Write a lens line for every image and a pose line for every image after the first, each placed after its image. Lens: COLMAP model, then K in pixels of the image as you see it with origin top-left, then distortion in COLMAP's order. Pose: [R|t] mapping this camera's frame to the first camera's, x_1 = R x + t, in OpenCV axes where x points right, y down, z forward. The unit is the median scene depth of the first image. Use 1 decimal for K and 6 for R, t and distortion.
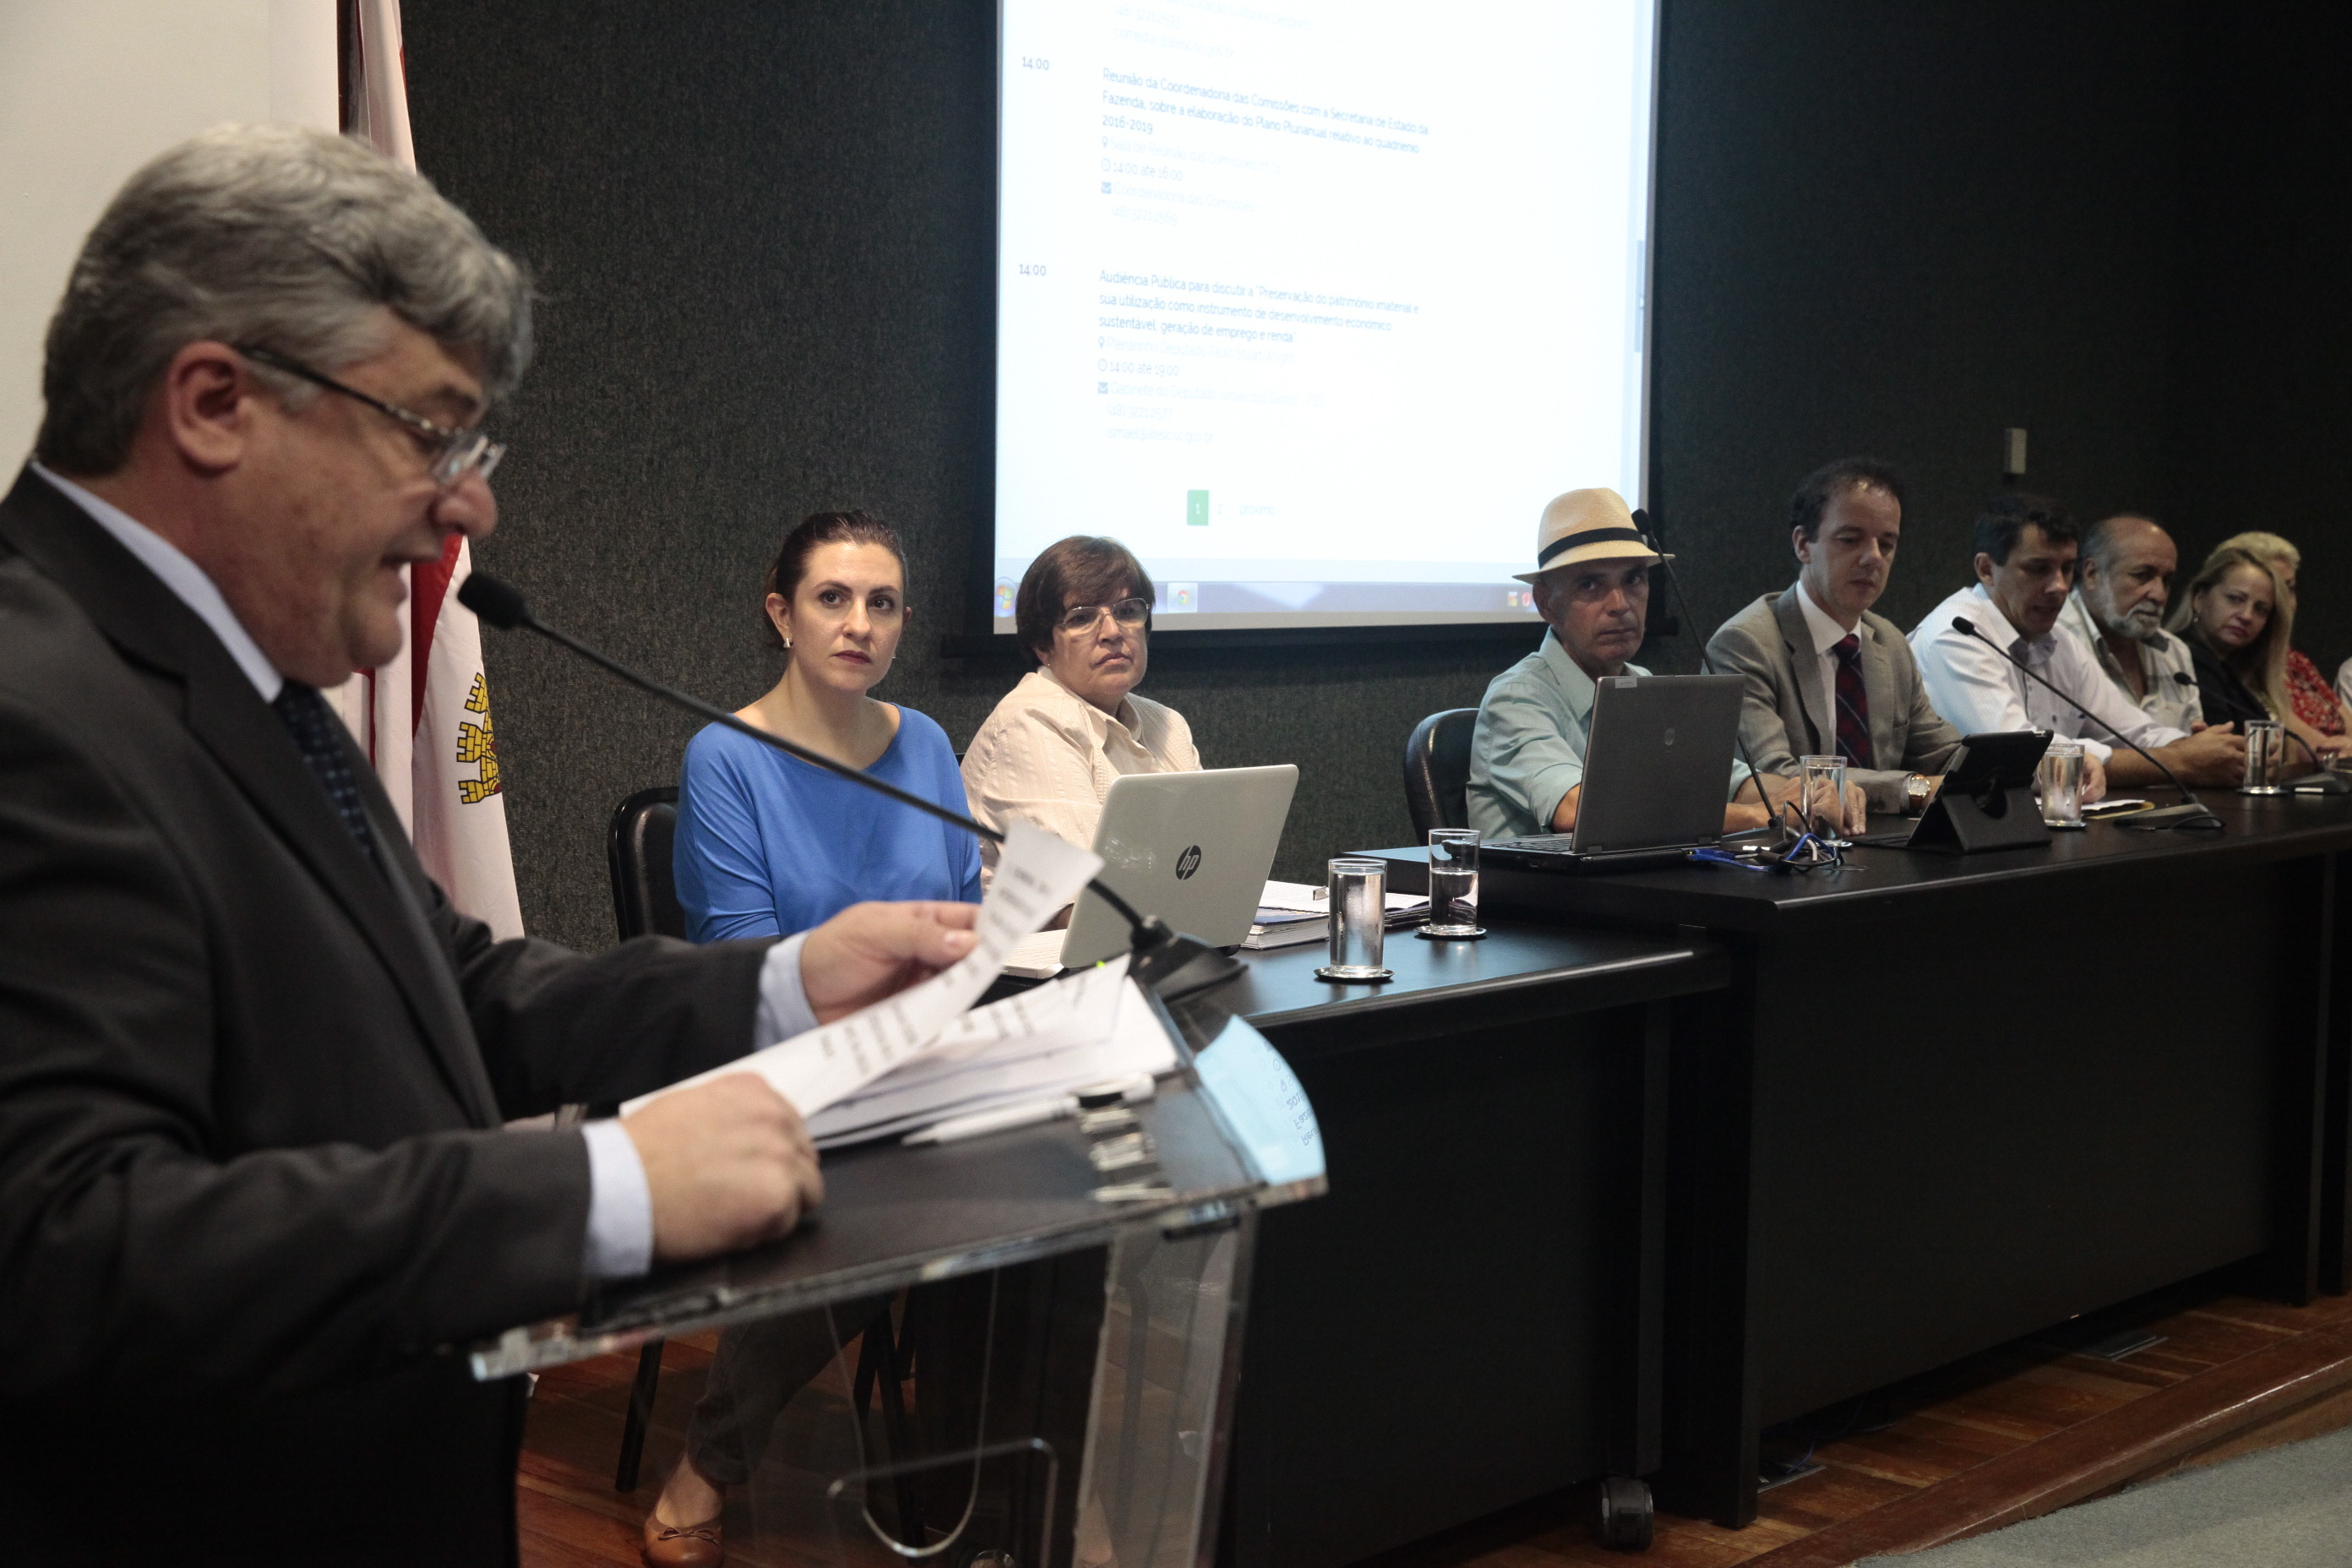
lens RADIAL K [[3252.5, 0, 1211.9], [0, 3252.5, 716.2], [0, 0, 1]] dist [0.112283, 0.000000]
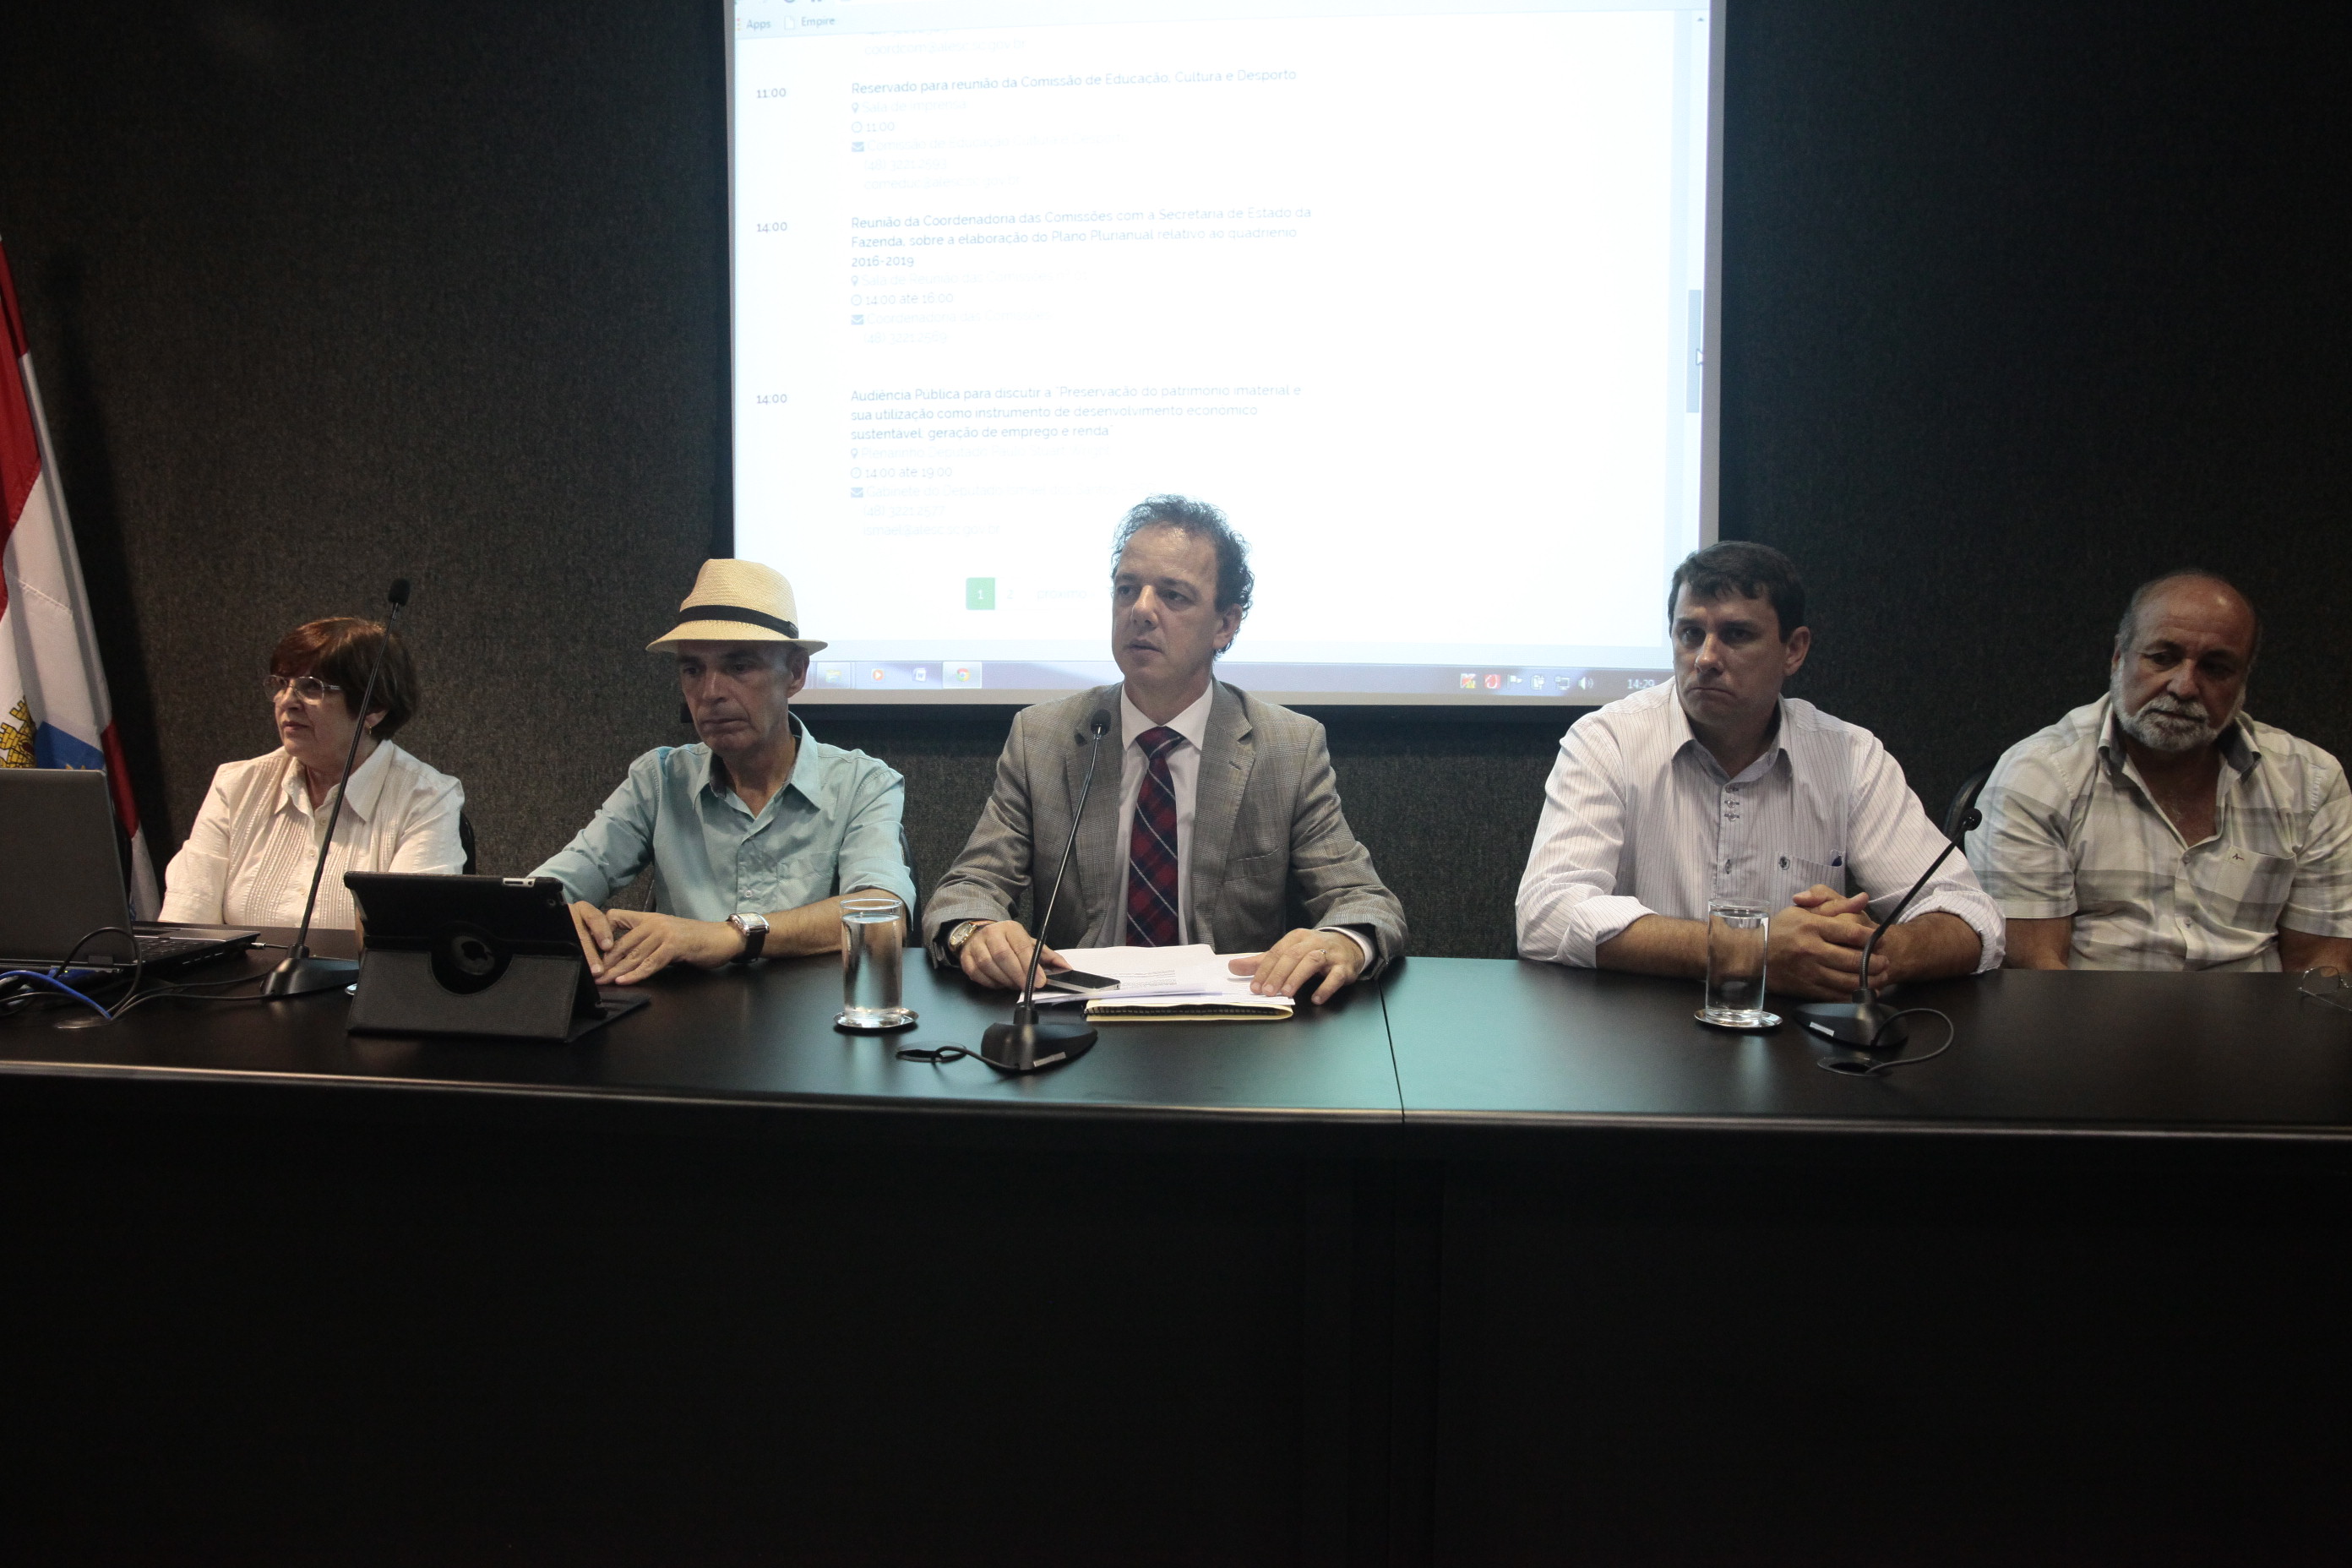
lens RADIAL K [[1626.8, 0, 1178.8], [0, 1626.8, 767.8], [0, 0, 1]] dist [-0.100556, 0.038189]
pose [[0.590687, 0.051338, -0.805266, 0.519541], [-0.037299, 0.998644, 0.036306, -0.029785], [0.806038, 0.008590, 0.591801, 0.785601]]
